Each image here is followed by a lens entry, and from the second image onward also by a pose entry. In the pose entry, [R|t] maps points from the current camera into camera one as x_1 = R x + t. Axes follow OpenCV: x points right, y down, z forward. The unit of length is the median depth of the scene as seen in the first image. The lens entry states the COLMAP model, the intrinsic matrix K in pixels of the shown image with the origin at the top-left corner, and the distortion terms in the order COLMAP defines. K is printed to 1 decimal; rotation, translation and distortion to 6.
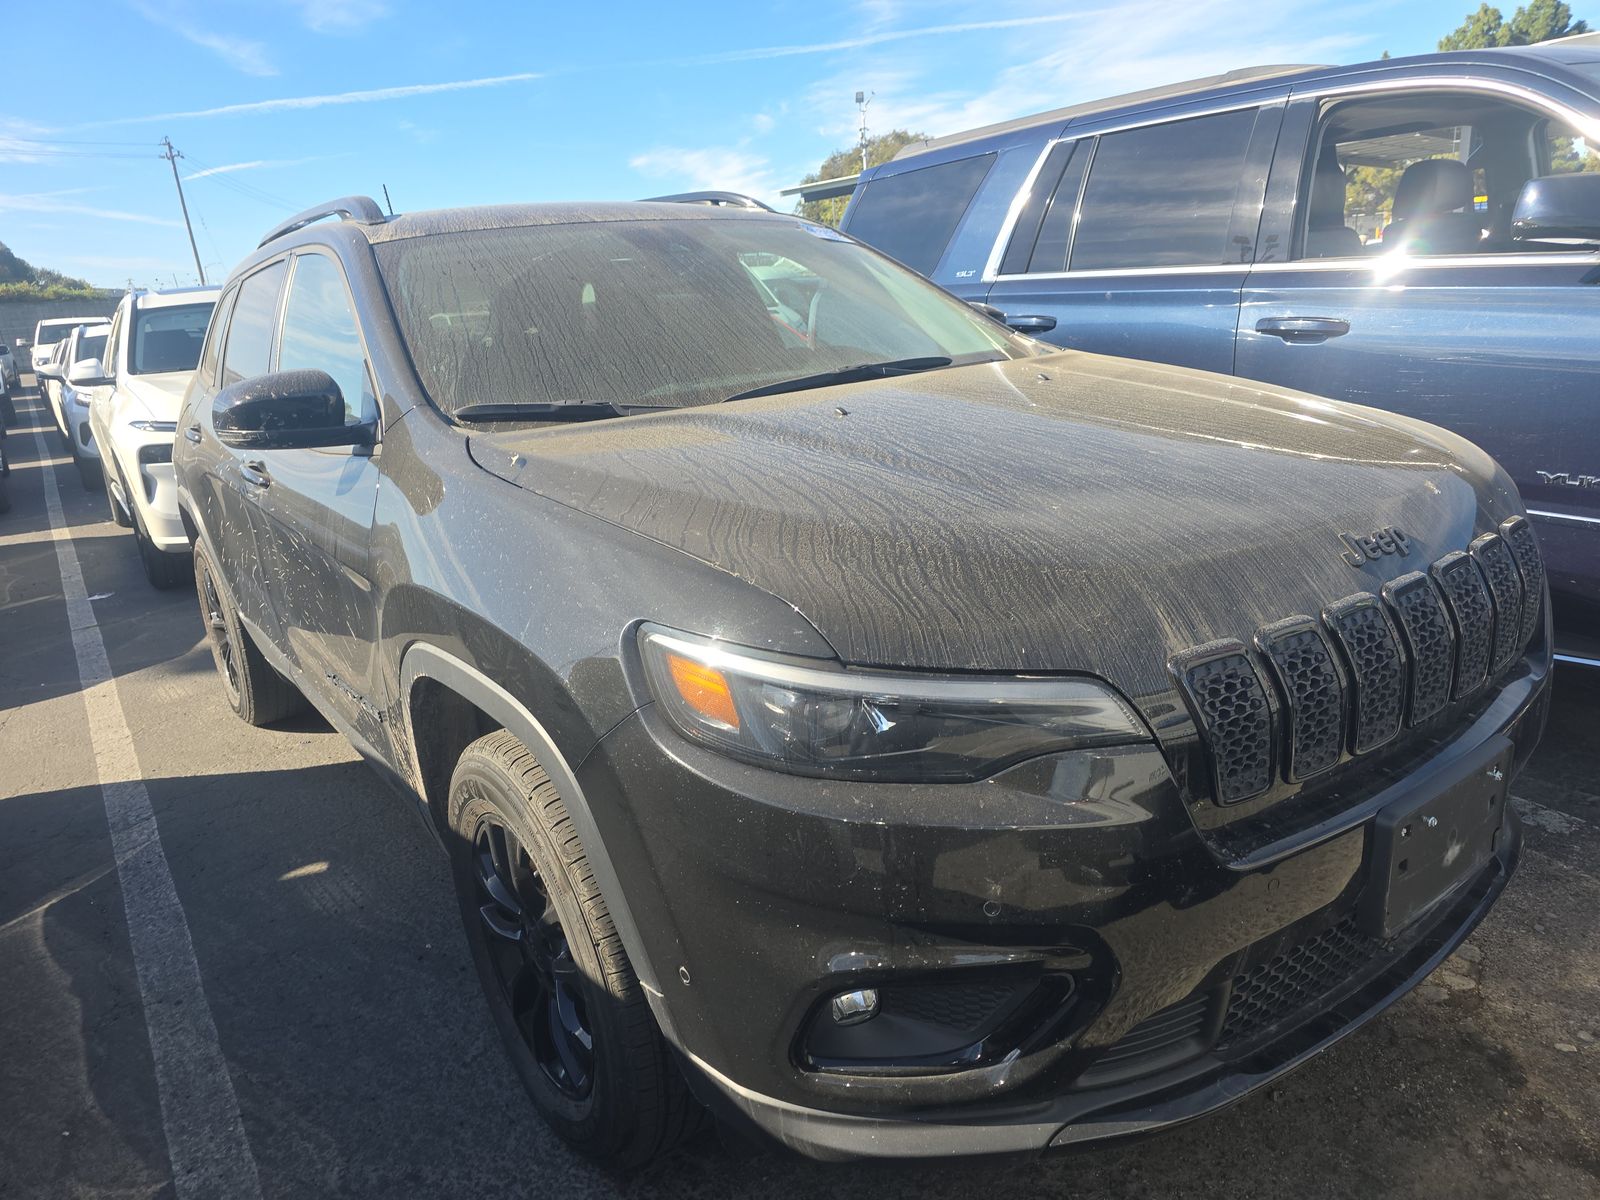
lens RADIAL K [[1067.3, 0, 800.0], [0, 1067.3, 600.0], [0, 0, 1]] dist [0.041216, -0.001930]
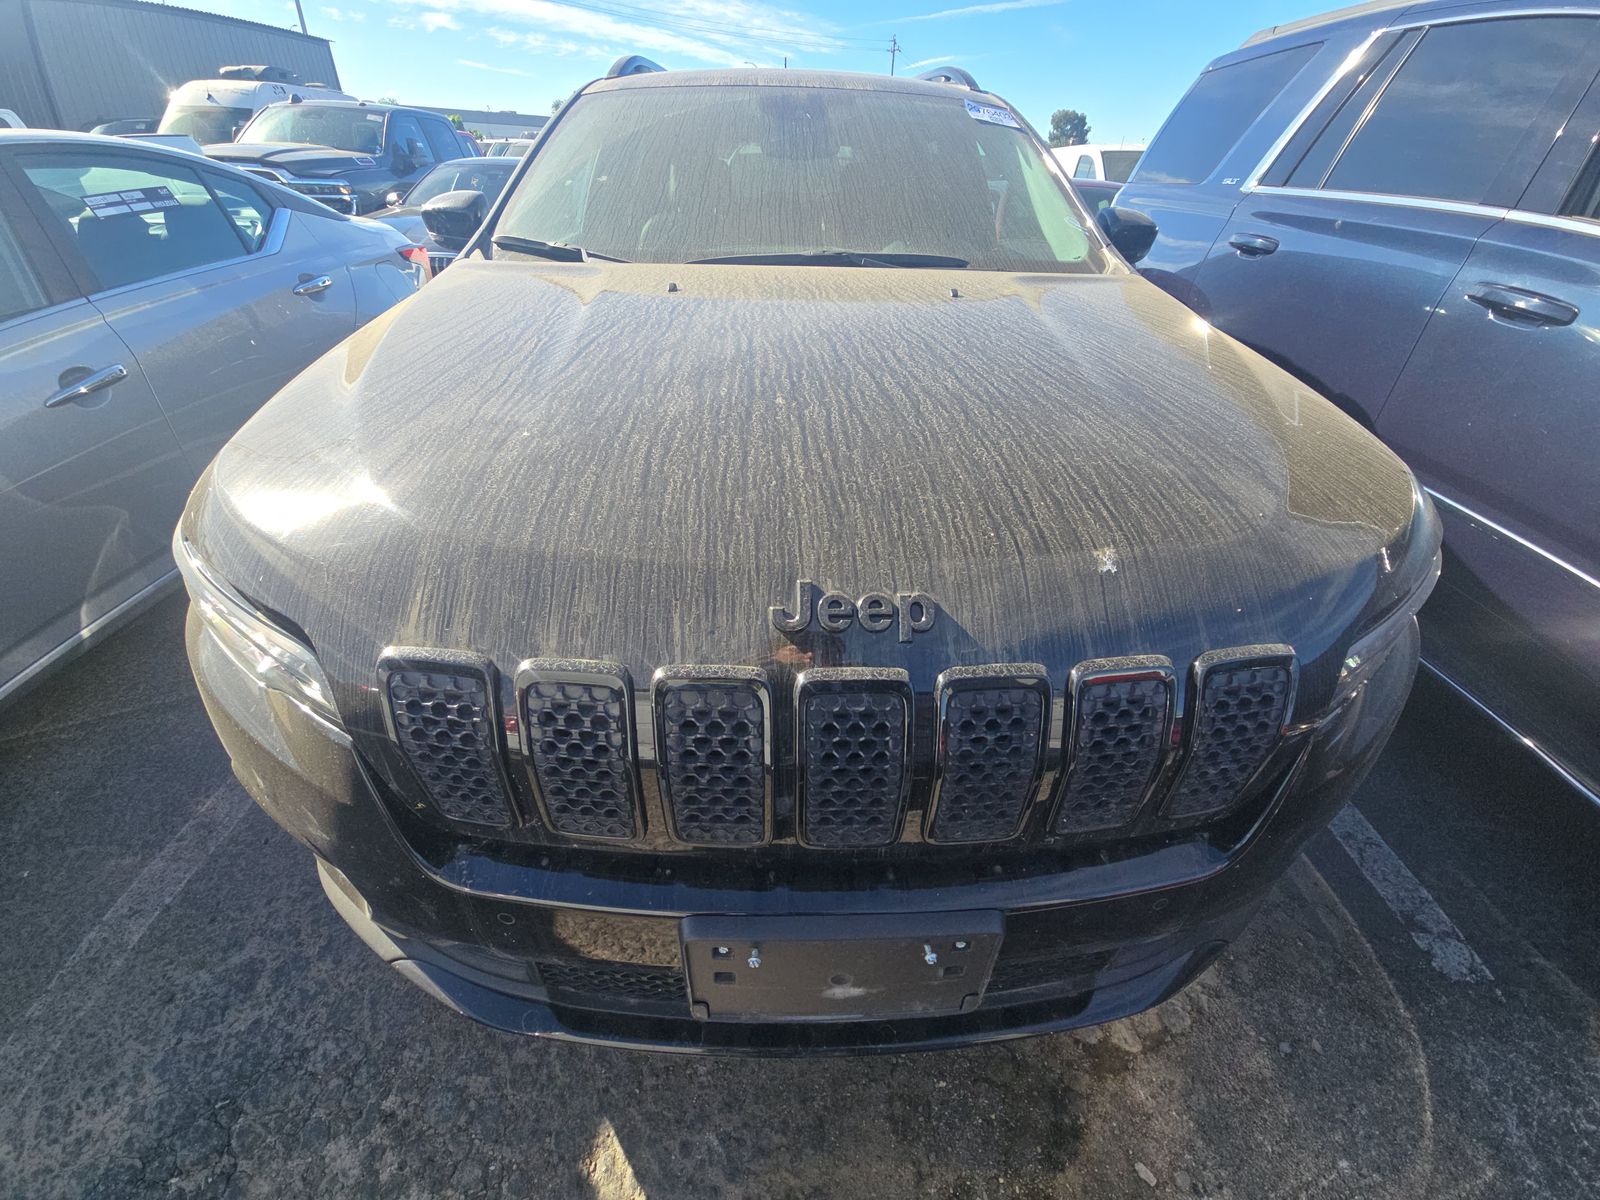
lens RADIAL K [[679.0, 0, 800.1], [0, 679.0, 560.4], [0, 0, 1]] dist [0.013363, -0.000032]
pose [[0.830175, 0.369412, -0.417546, 0.506615], [-0.255321, 0.917723, 0.304295, -0.160221], [0.495602, -0.146010, 0.856189, 0.437203]]
